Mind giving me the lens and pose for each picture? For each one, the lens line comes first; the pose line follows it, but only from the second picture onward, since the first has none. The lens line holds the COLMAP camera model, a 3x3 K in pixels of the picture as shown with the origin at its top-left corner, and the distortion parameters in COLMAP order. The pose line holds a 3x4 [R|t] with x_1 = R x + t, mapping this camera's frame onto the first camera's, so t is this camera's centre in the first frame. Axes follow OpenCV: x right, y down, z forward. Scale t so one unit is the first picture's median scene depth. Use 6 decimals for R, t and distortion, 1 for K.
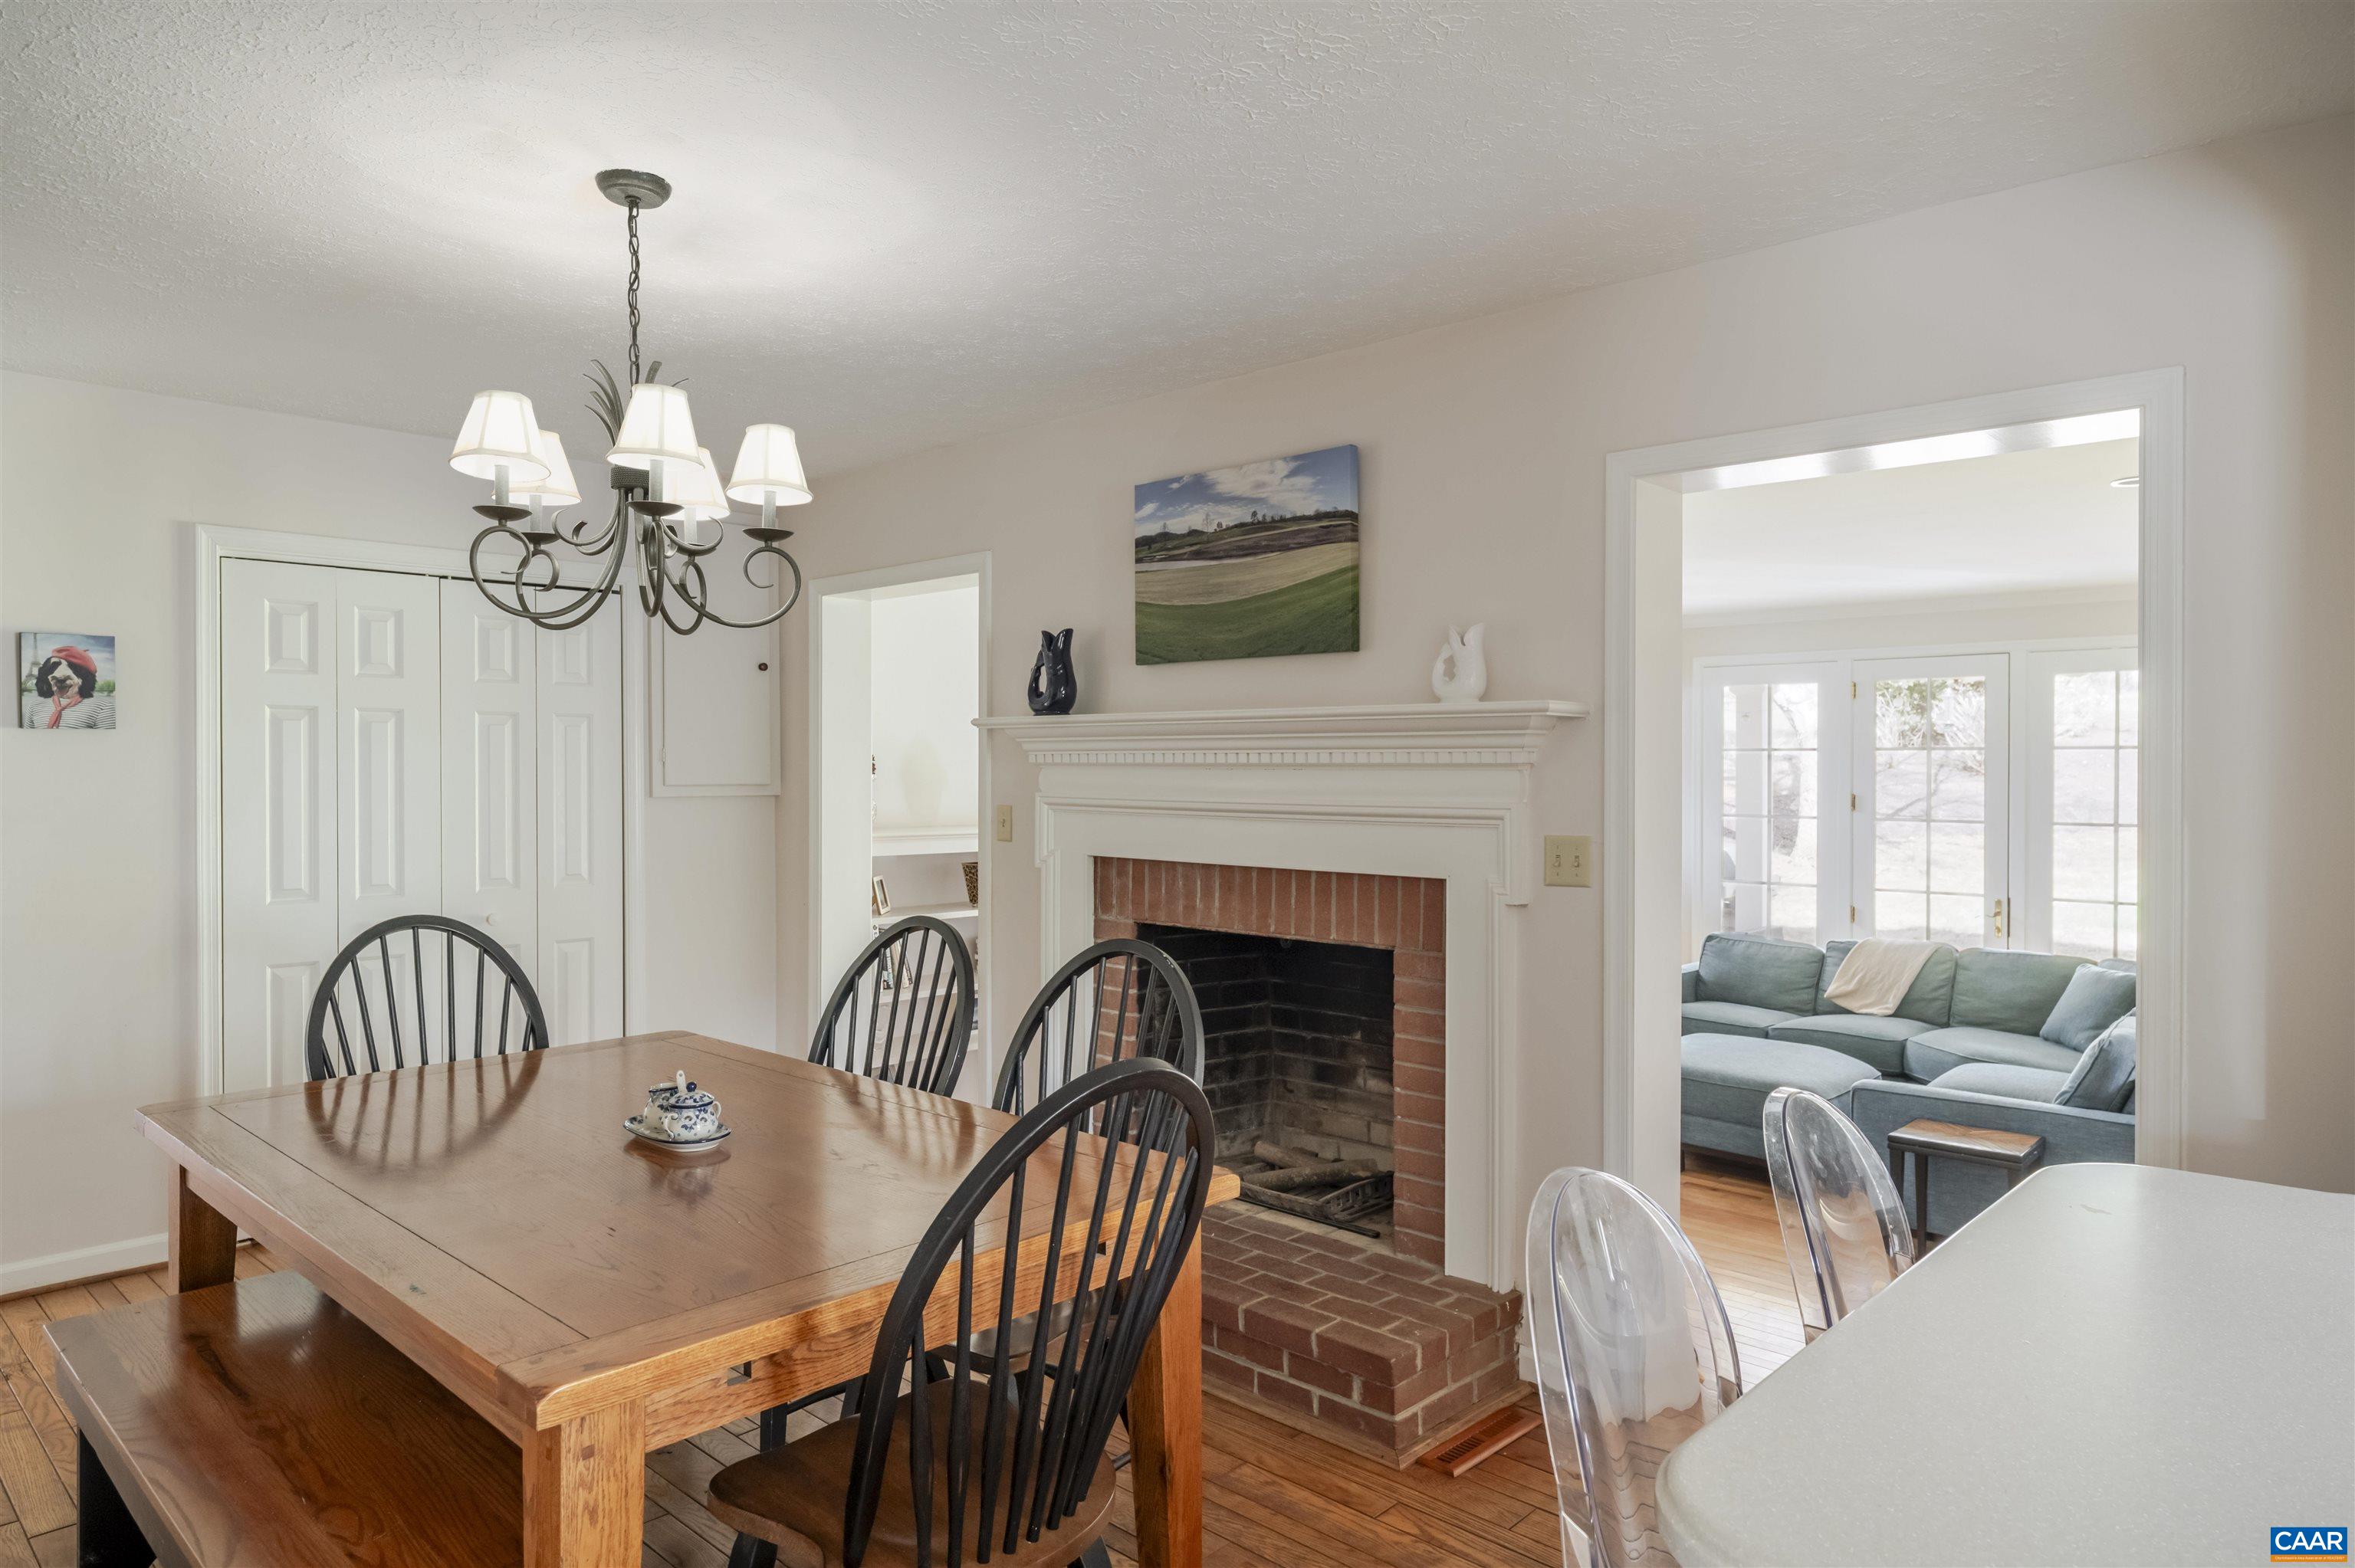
lens RADIAL K [[1458.1, 0, 1177.5], [0, 1458.1, 784.0], [0, 0, 1]] dist [-0.001223, -0.001266]
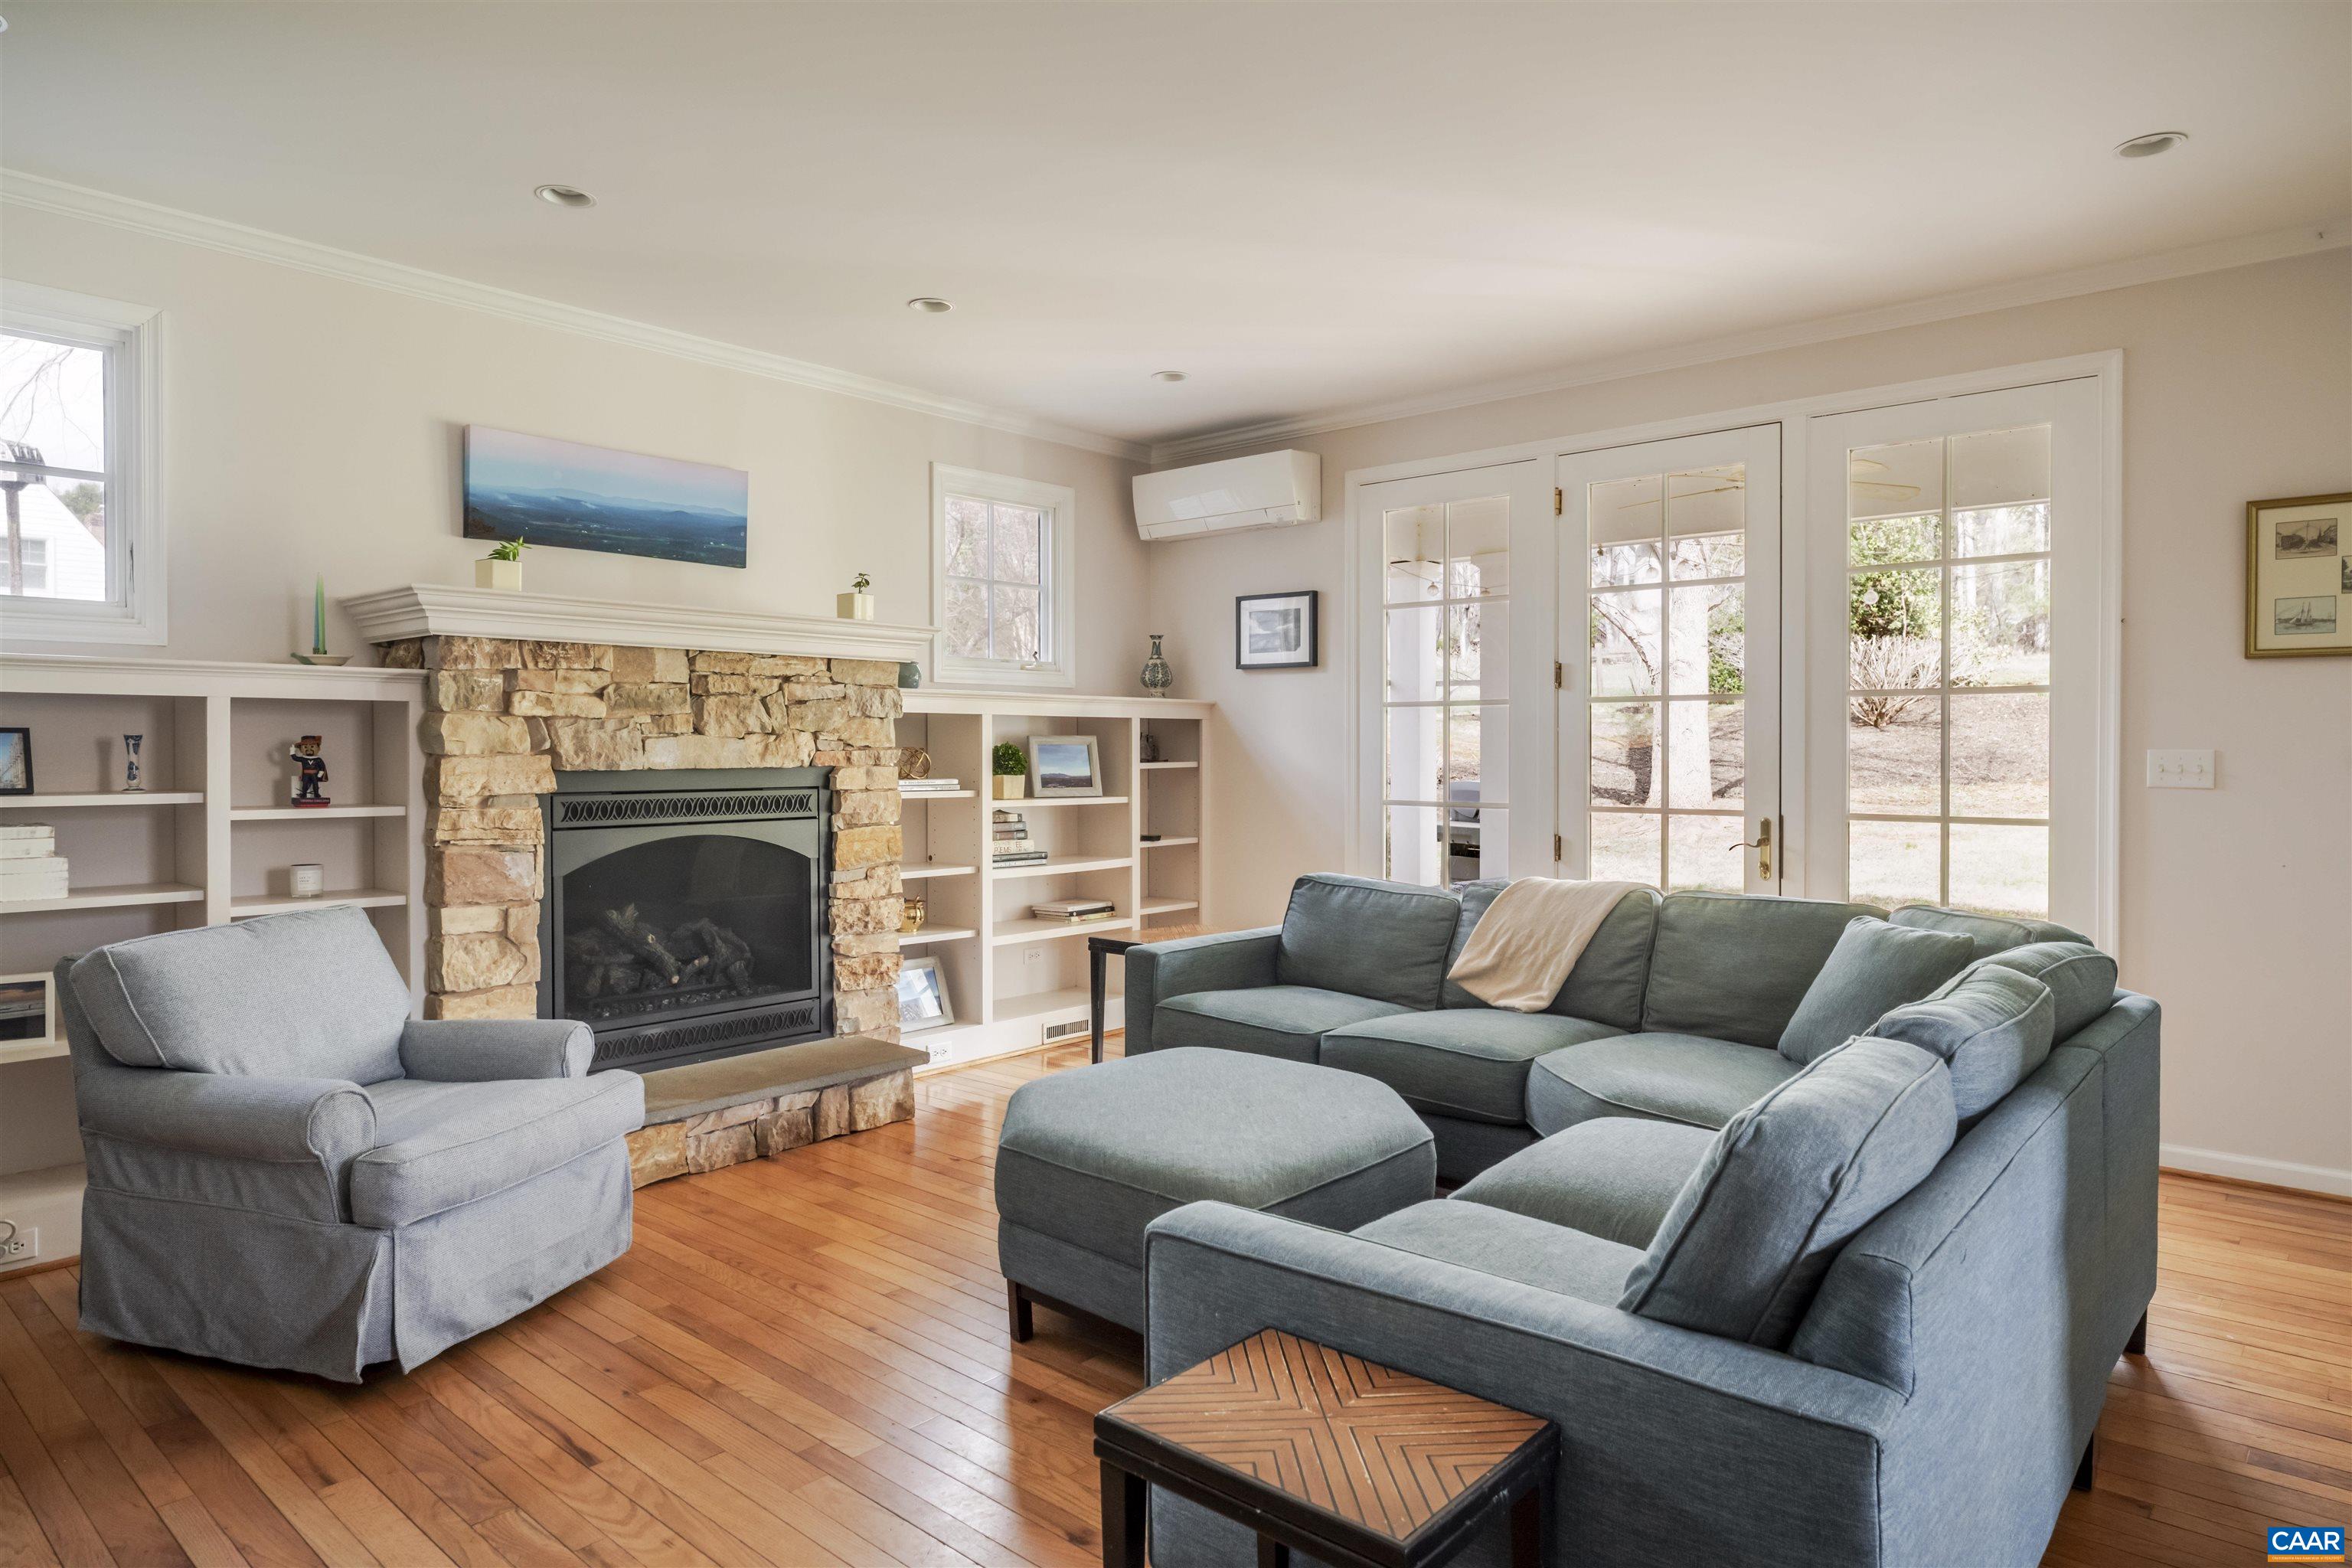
lens RADIAL K [[1411.2, 0, 1176.8], [0, 1411.2, 764.4], [0, 0, 1]] dist [0.075079, -0.068701]
pose [[0.999531, -0.005670, 0.030087, 0.329088], [0.005663, 0.999984, 0.000301, 0.061332], [-0.030088, -0.000131, 0.999547, 0.447288]]
